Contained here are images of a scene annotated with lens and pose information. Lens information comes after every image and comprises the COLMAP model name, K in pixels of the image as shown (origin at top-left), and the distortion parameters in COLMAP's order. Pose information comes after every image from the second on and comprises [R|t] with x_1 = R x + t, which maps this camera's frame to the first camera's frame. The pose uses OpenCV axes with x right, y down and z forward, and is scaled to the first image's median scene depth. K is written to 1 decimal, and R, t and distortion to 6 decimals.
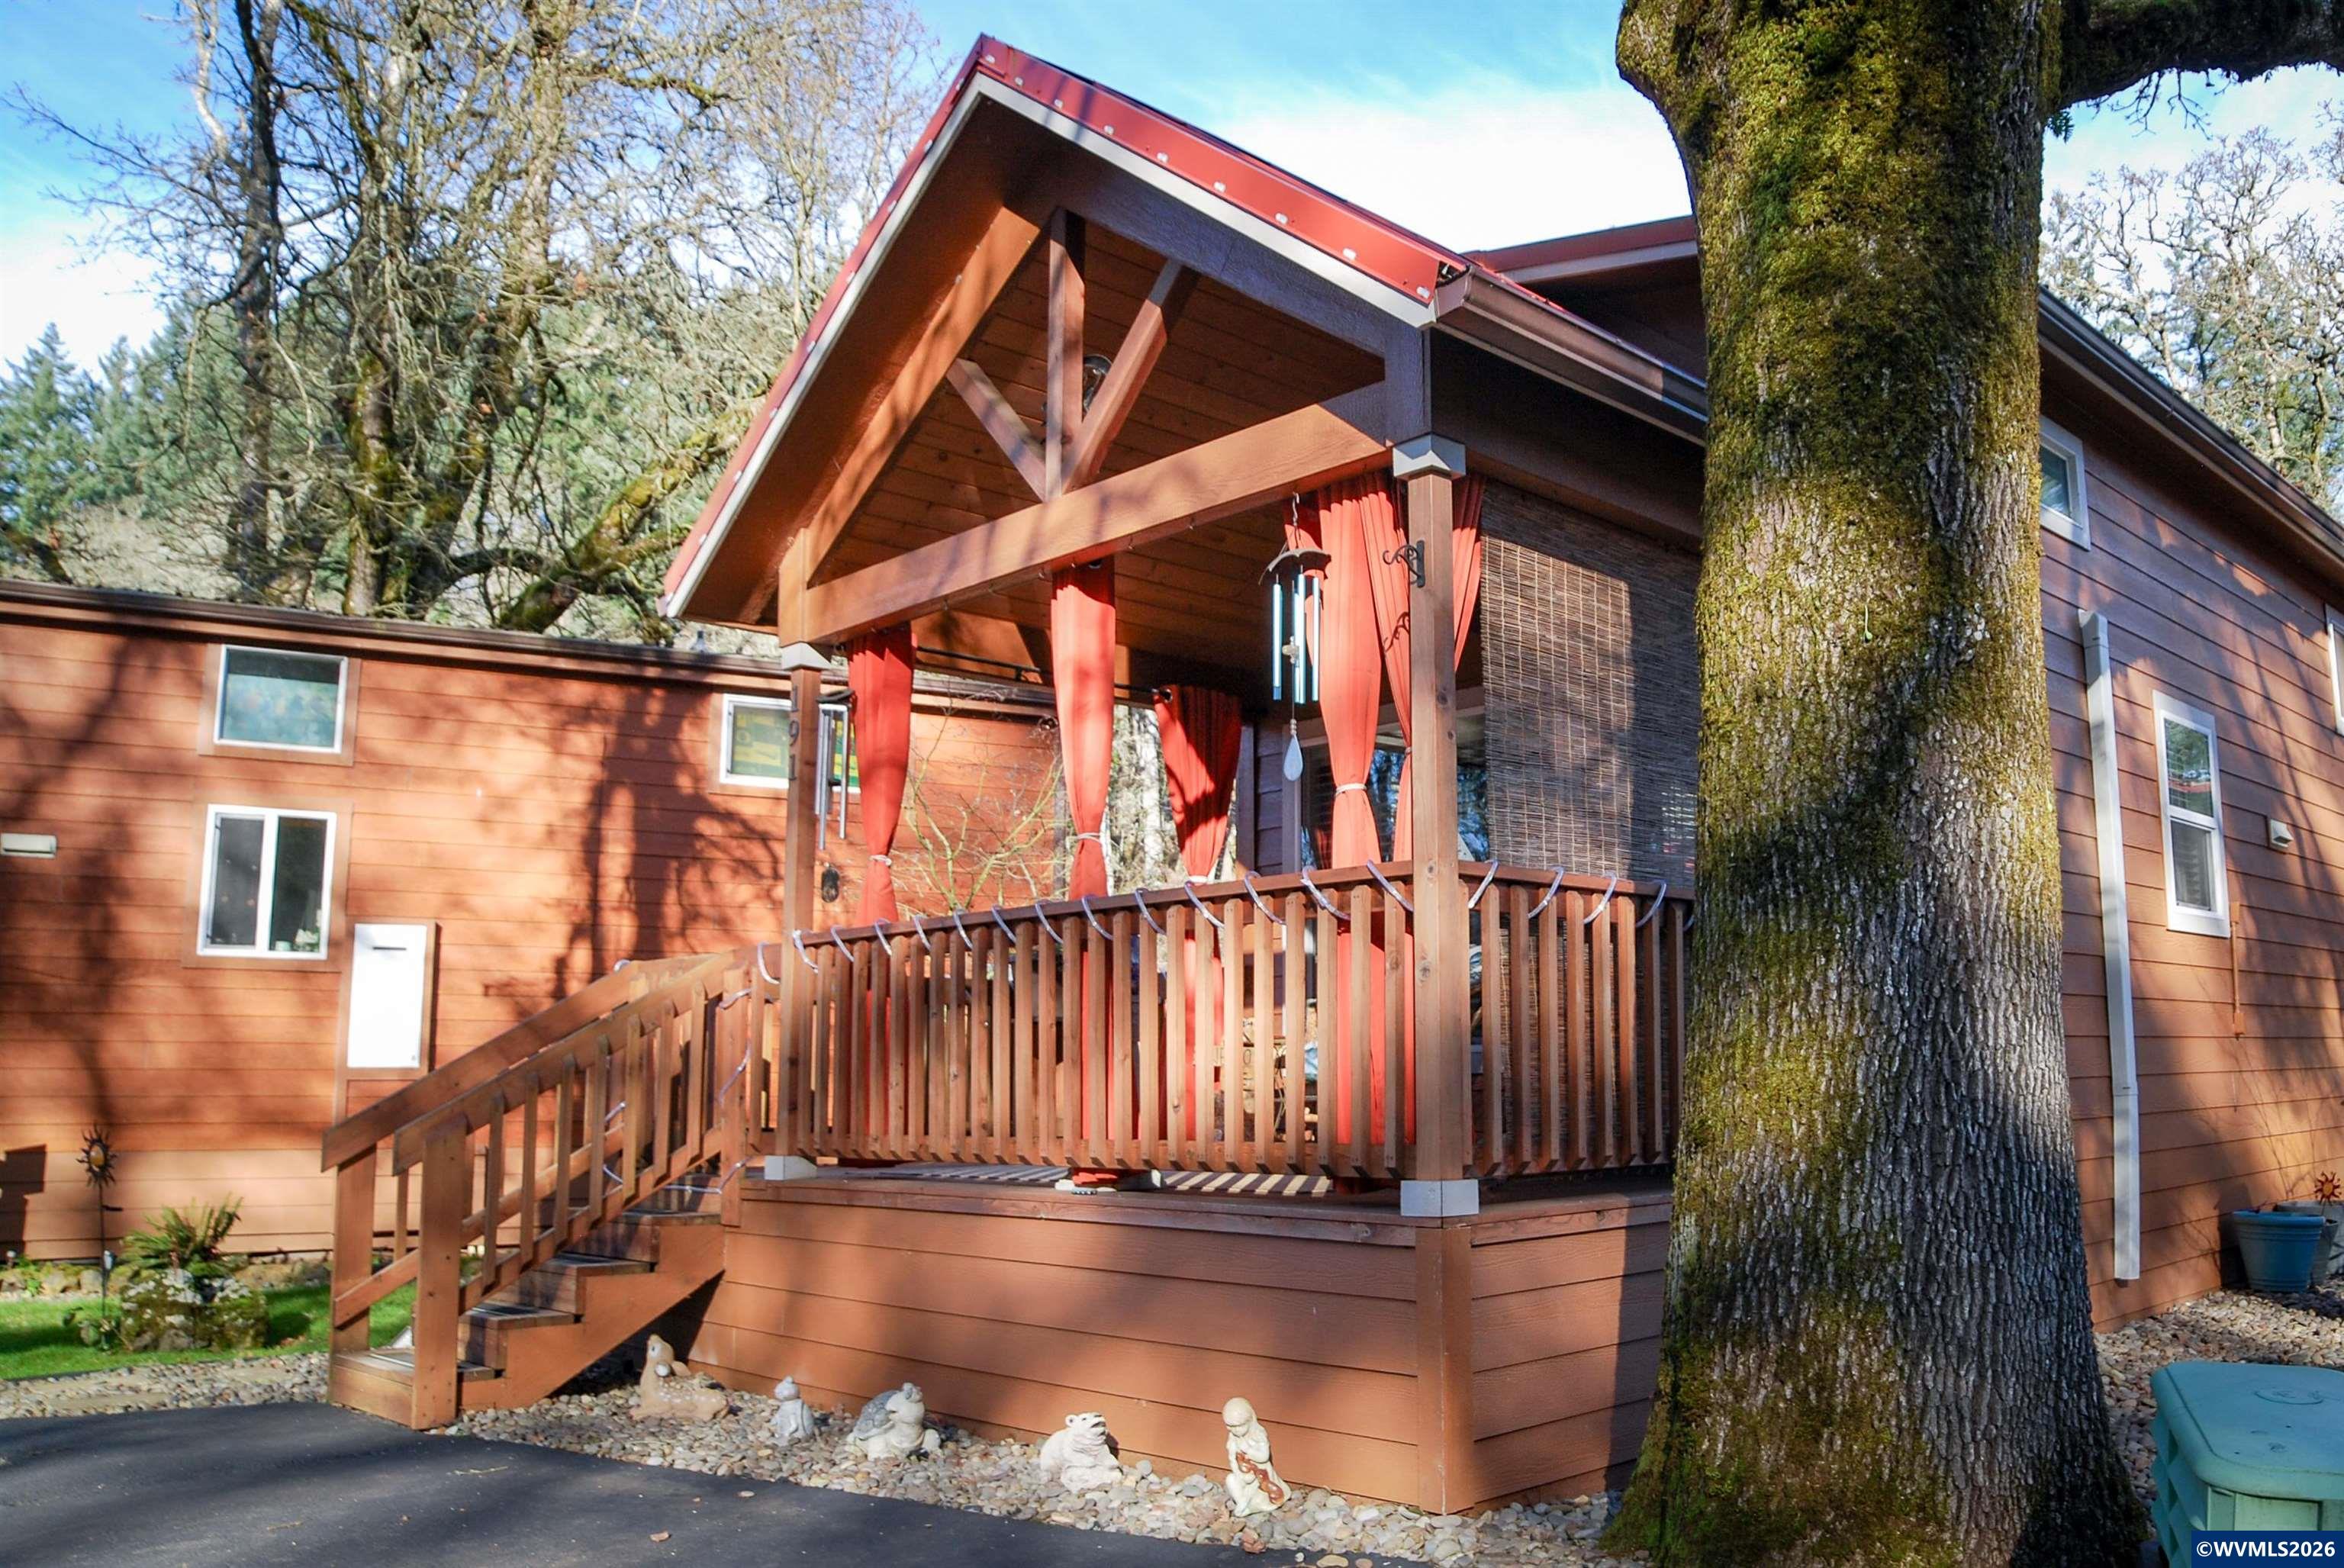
lens RADIAL K [[2076.6, 0, 1172.0], [0, 2076.6, 784.0], [0, 0, 1]] dist [-0.155297, 0.004085]
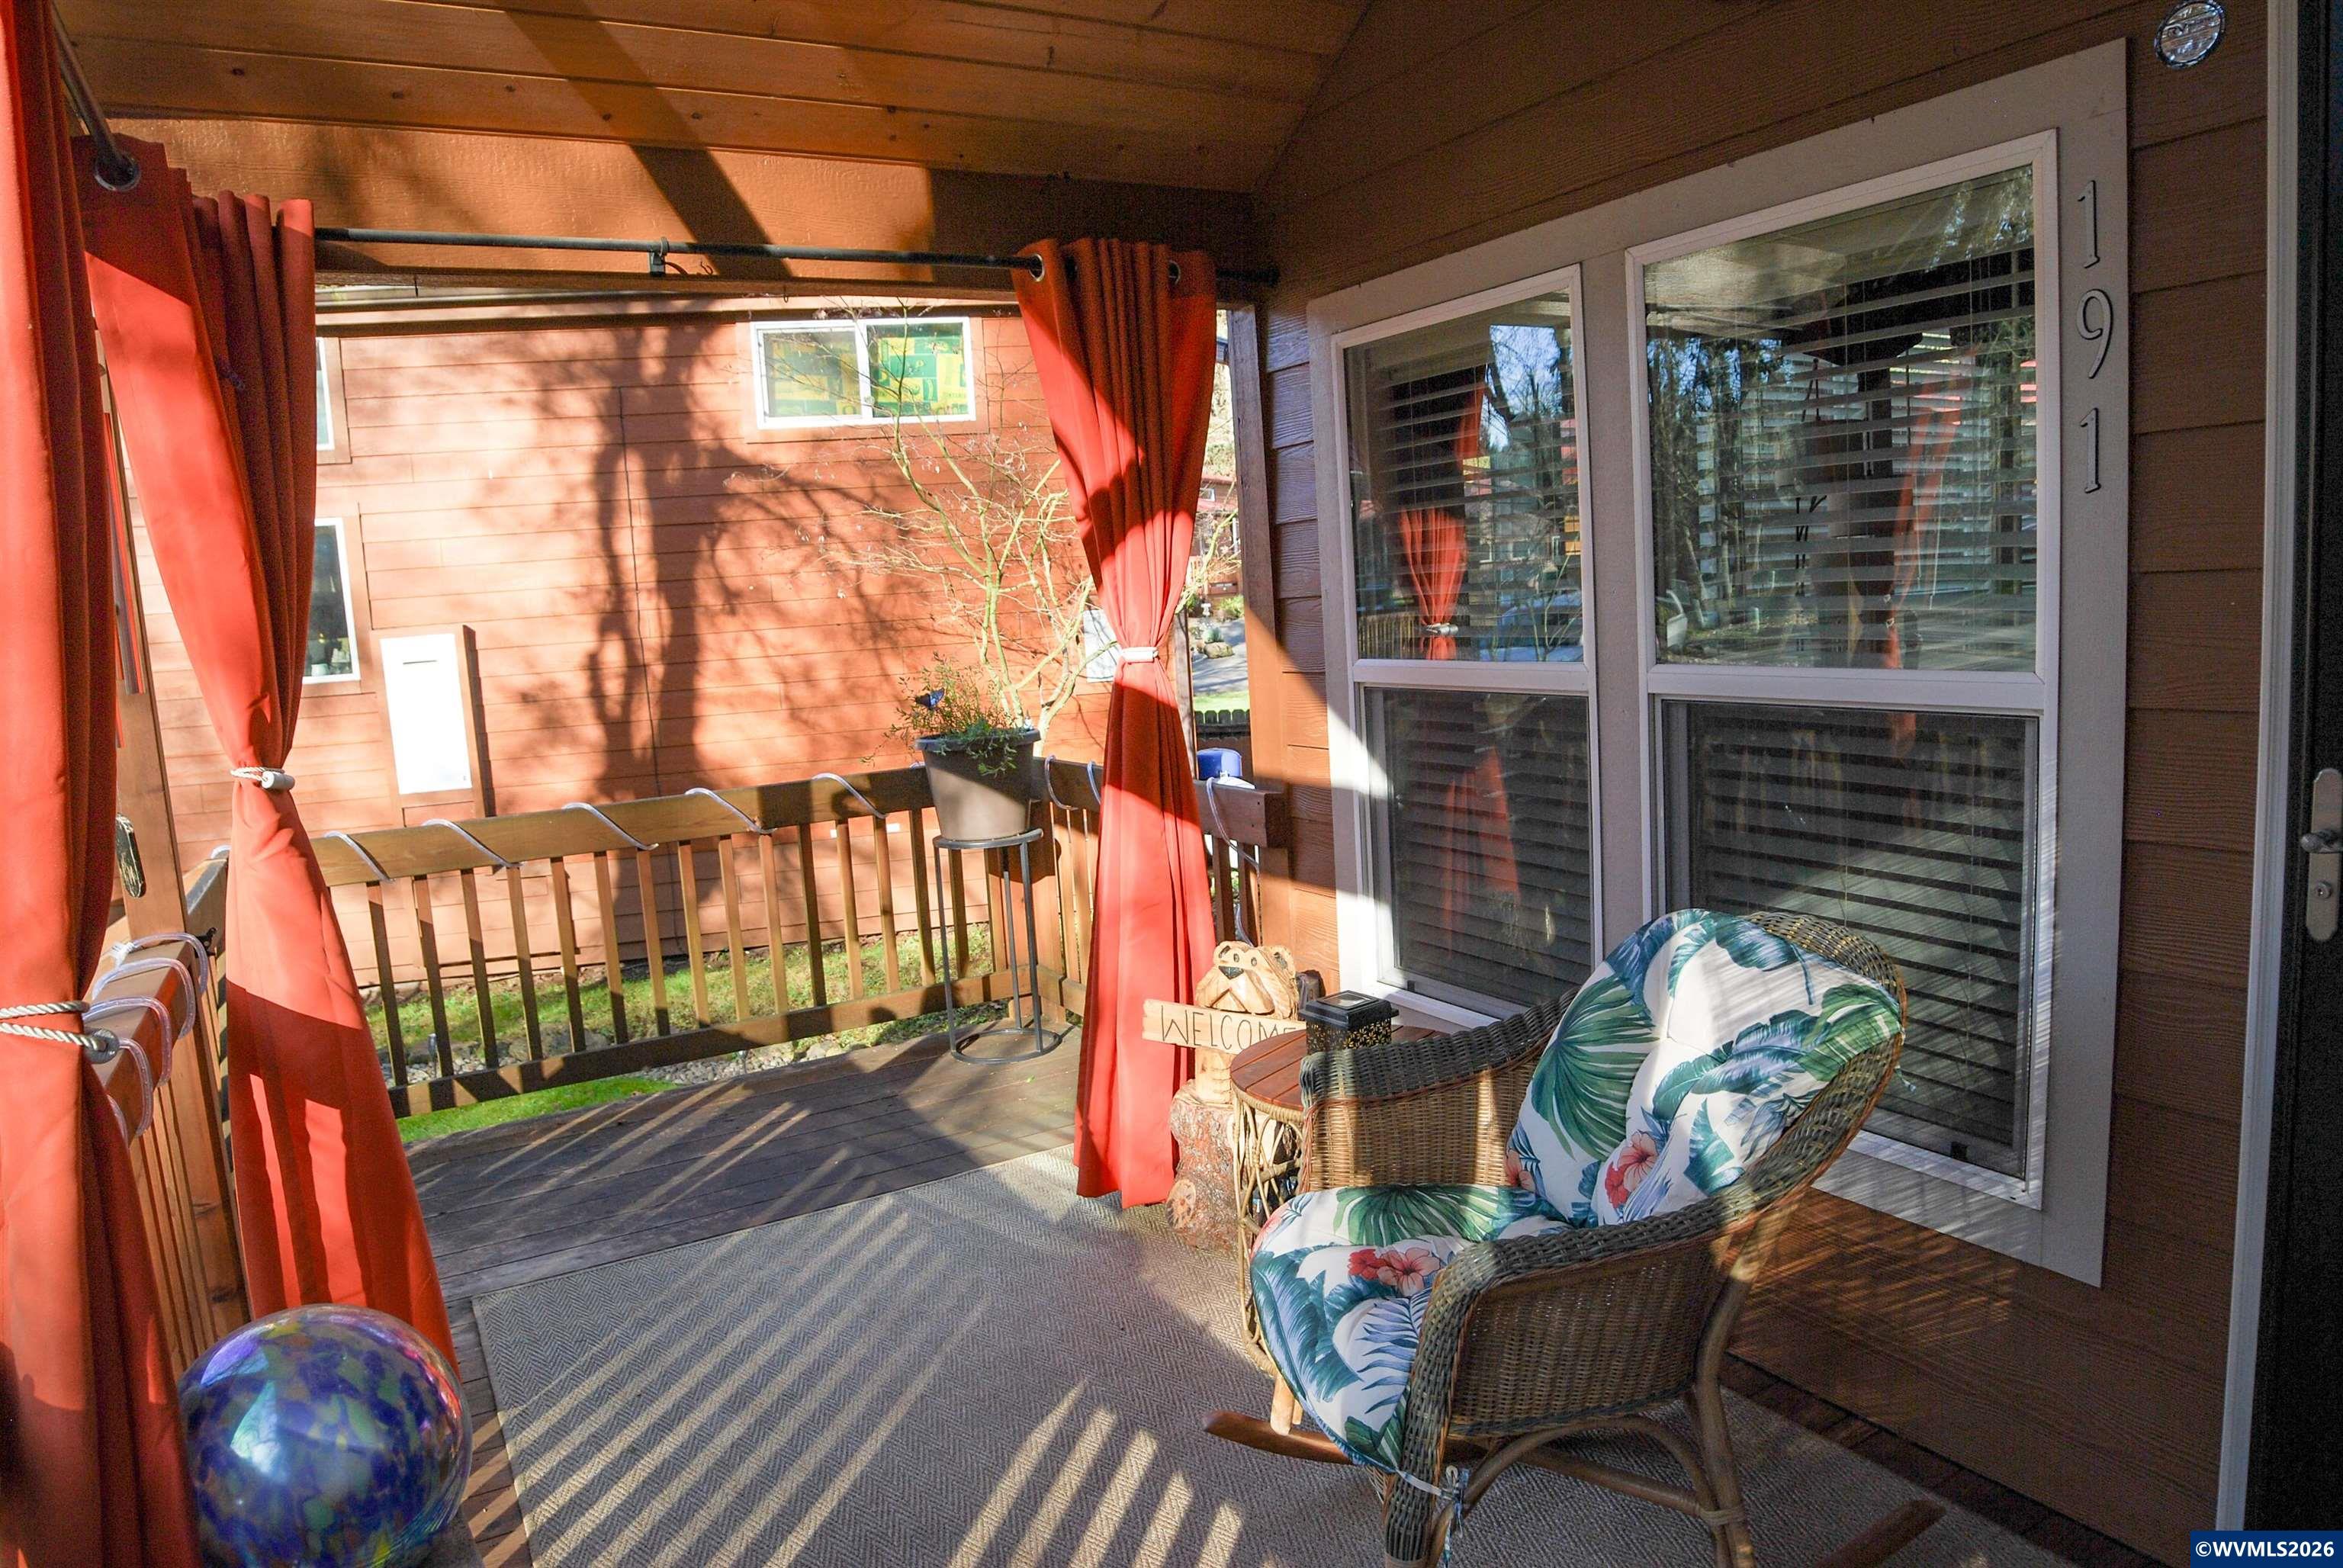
lens RADIAL K [[1471.7, 0, 1171.5], [0, 1471.7, 784.0], [0, 0, 1]] dist [-0.137874, 0.000584]
pose [[0.982787, -0.040976, -0.180143, 0.053085], [0.091664, 0.954756, 0.282912, -0.013543], [0.160400, -0.294555, 0.942077, 0.441362]]
